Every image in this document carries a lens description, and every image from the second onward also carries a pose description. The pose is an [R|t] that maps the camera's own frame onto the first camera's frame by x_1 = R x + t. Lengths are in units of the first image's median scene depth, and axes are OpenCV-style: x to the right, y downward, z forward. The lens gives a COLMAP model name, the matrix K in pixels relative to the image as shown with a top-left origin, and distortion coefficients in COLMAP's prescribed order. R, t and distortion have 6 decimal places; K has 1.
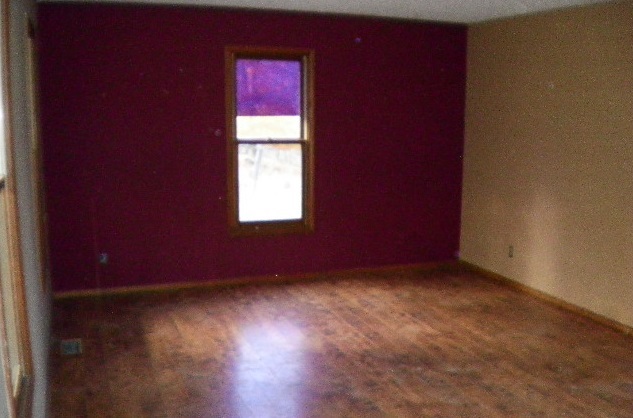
lens RADIAL K [[658.8, 0, 315.8], [0, 658.8, 232.5], [0, 0, 1]] dist [-0.054975, -0.208962]
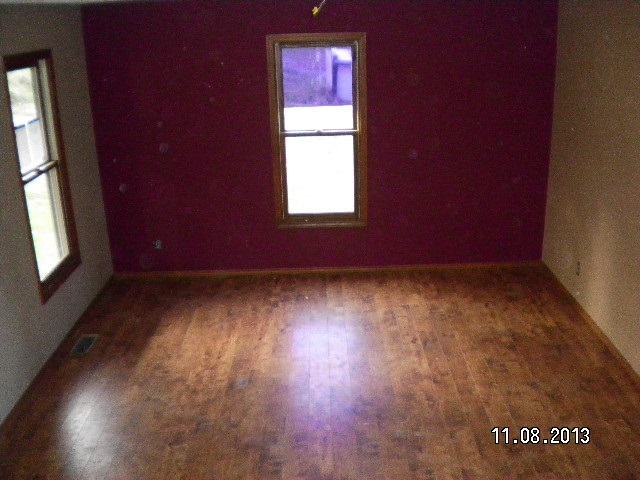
lens RADIAL K [[662.0, 0, 320.0], [0, 662.0, 240.0], [0, 0, 1]] dist [-0.070776, -0.177757]
pose [[0.941070, 0.083114, -0.327839, 0.270228], [-0.030168, 0.986099, 0.163398, -0.148206], [0.336862, -0.143879, 0.930496, 0.087442]]
